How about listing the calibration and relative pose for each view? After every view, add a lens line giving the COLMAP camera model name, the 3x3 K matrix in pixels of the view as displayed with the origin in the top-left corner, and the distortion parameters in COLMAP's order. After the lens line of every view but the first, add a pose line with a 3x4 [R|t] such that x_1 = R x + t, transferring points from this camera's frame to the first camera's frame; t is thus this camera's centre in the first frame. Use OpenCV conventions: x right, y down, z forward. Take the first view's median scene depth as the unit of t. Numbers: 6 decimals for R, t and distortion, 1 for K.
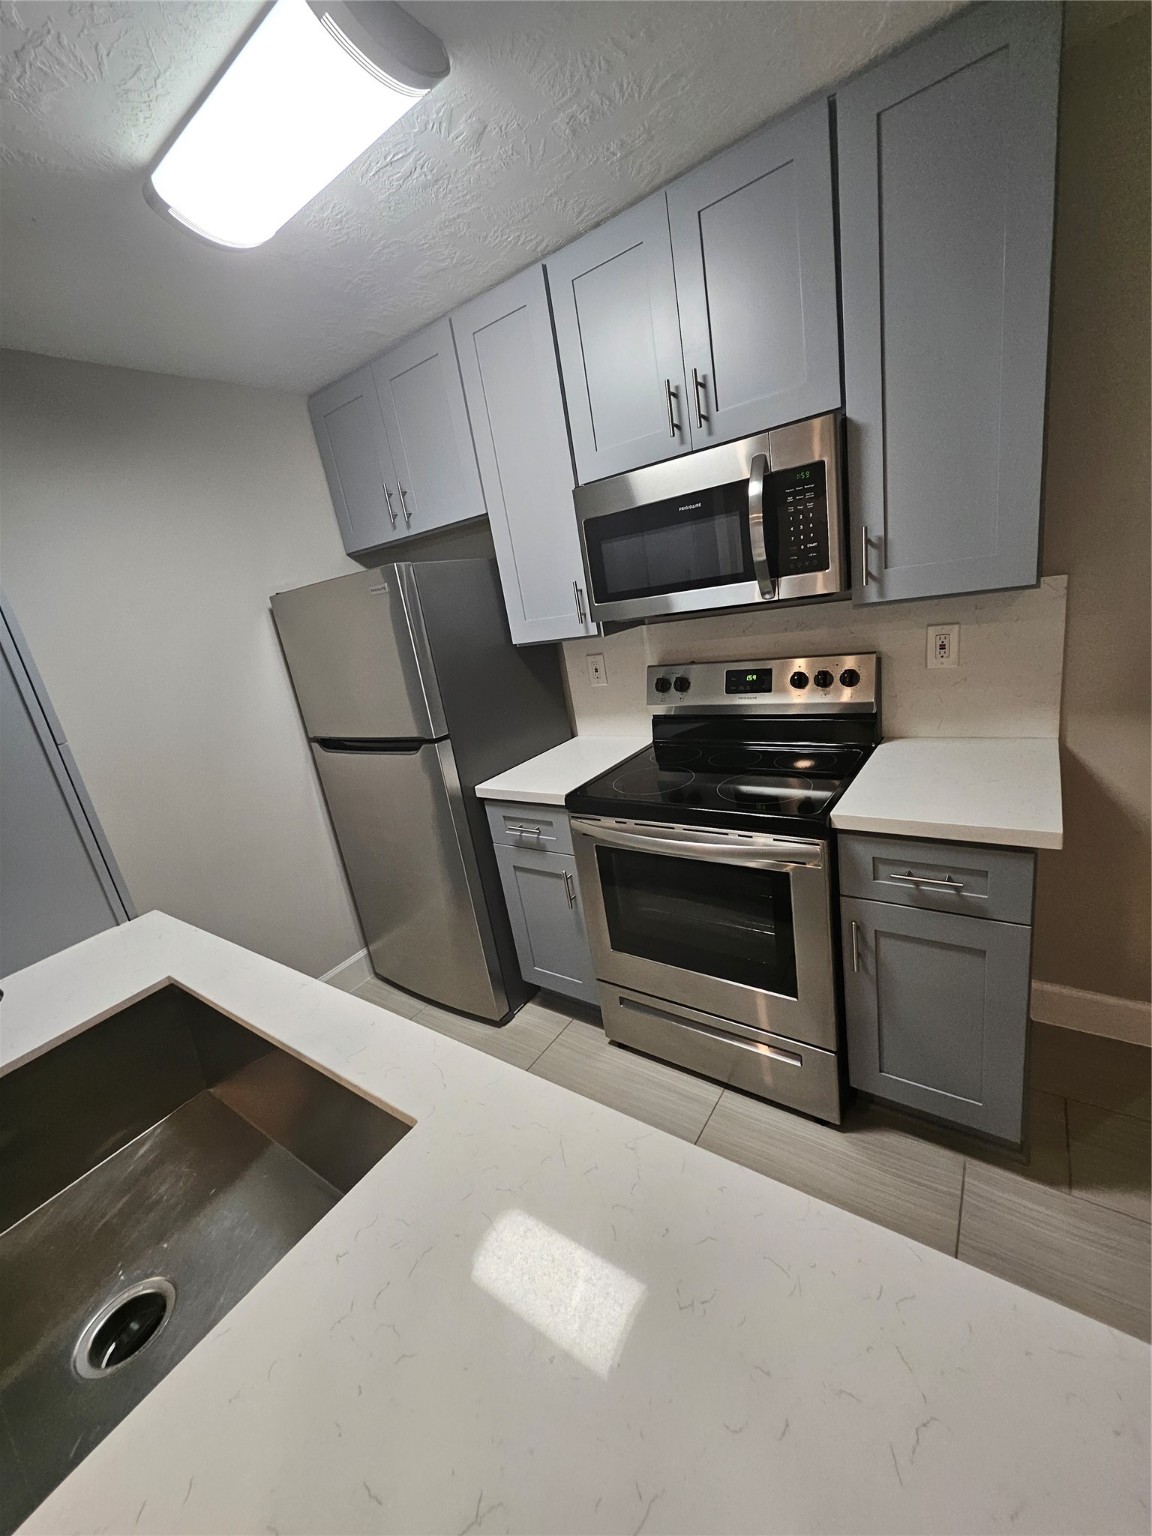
lens RADIAL K [[615.6, 0, 568.4], [0, 615.6, 760.7], [0, 0, 1]] dist [-0.009750, 0.000007]
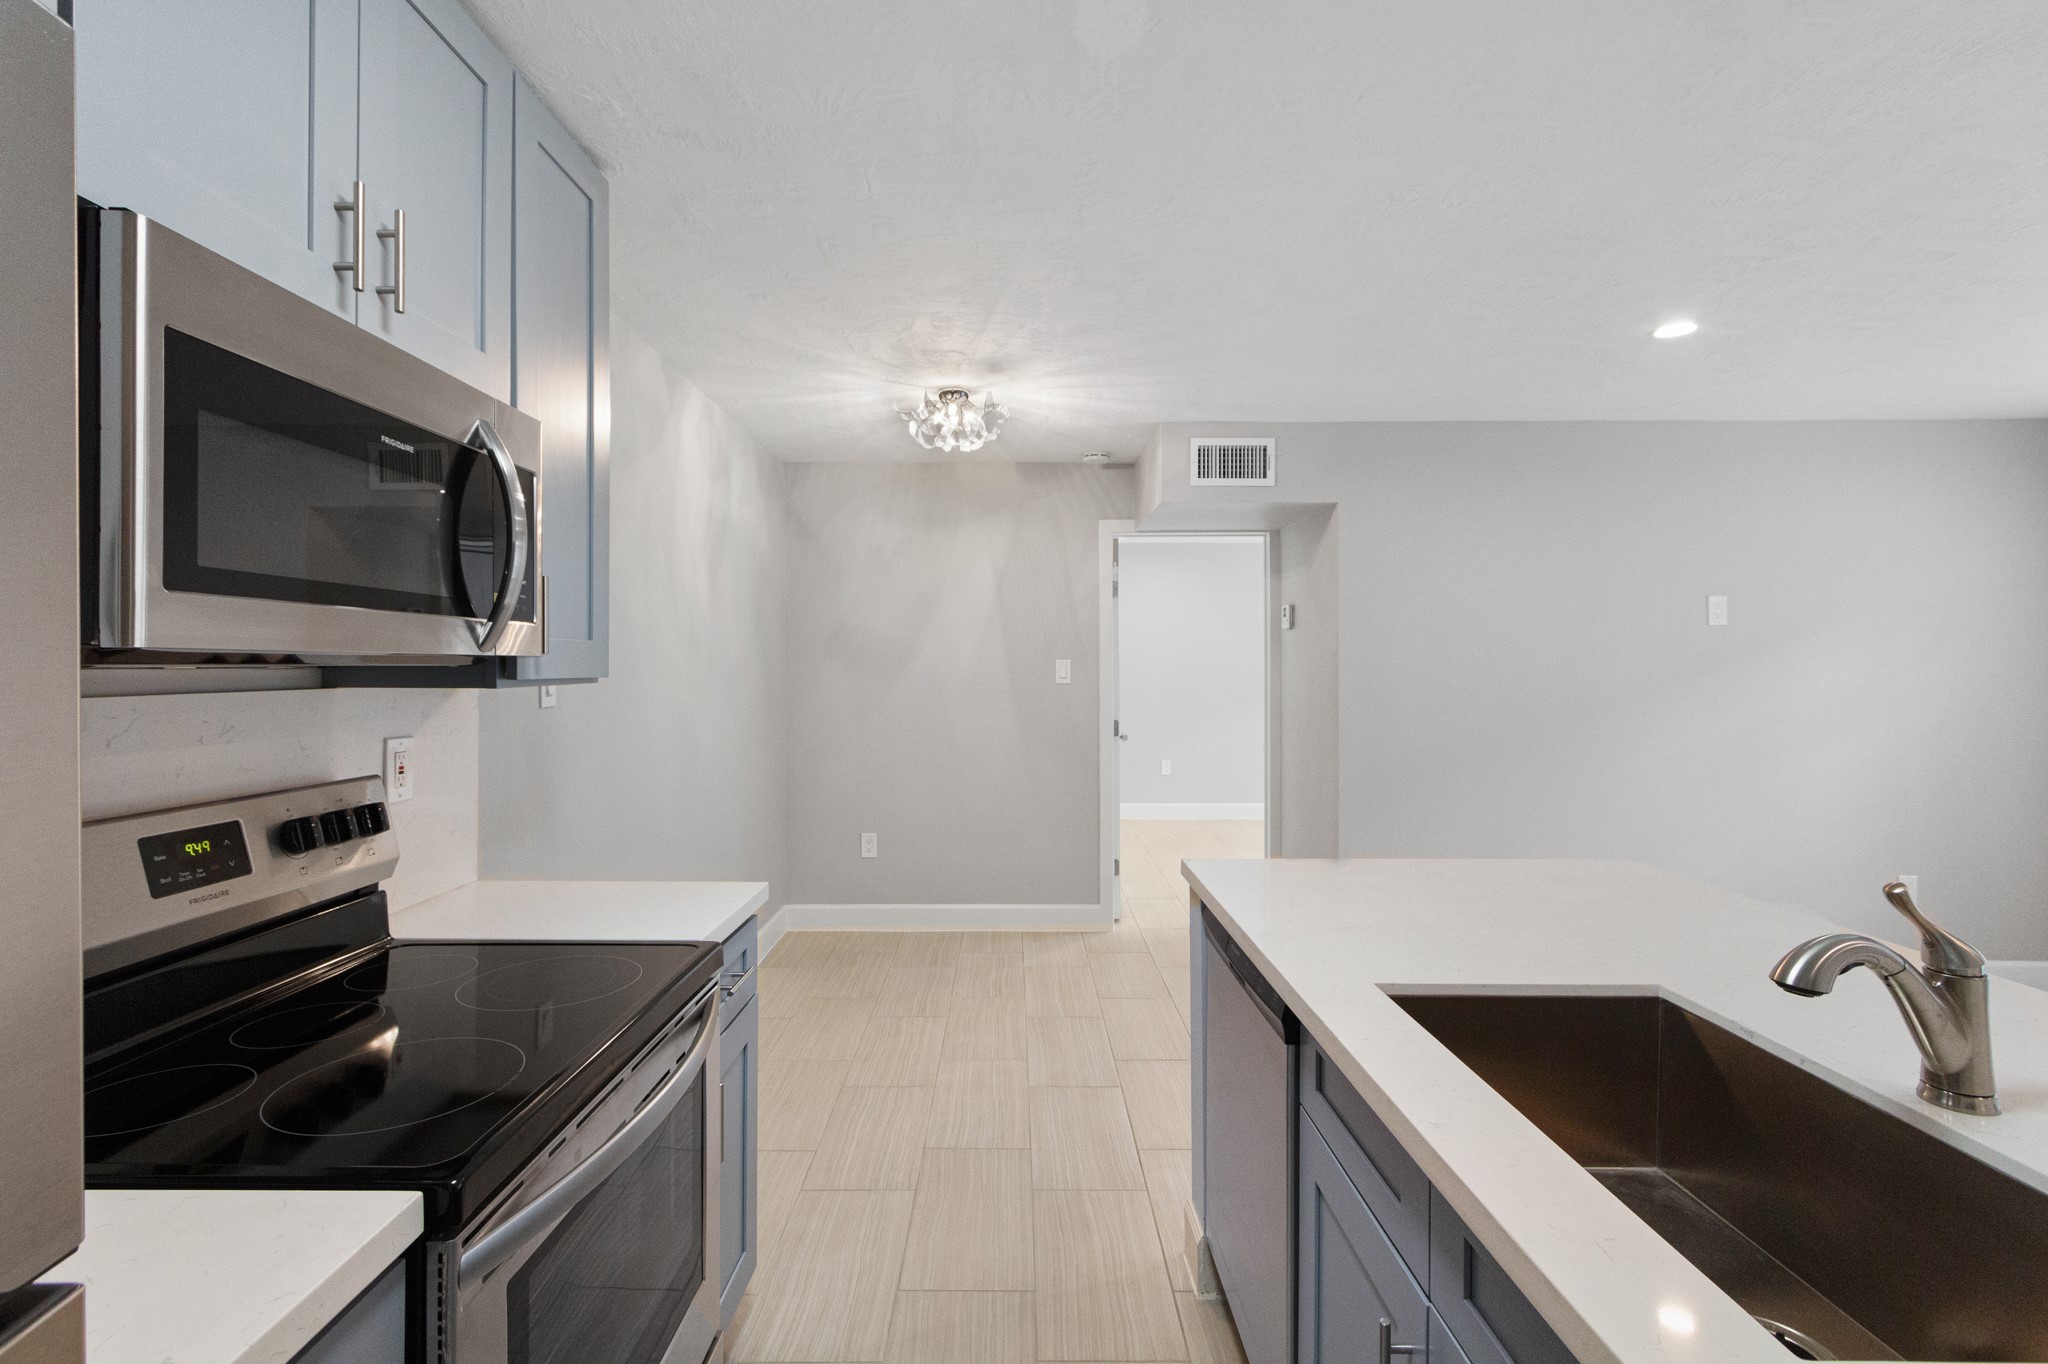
lens RADIAL K [[931.4, 0, 1019.4], [0, 931.4, 666.6], [0, 0, 1]] dist [0.010179, -0.000592]
pose [[-0.565960, 0.154226, 0.809879, -0.590202], [0.307361, 0.950996, 0.033691, -0.112688], [-0.764996, 0.267993, -0.585629, 1.002853]]
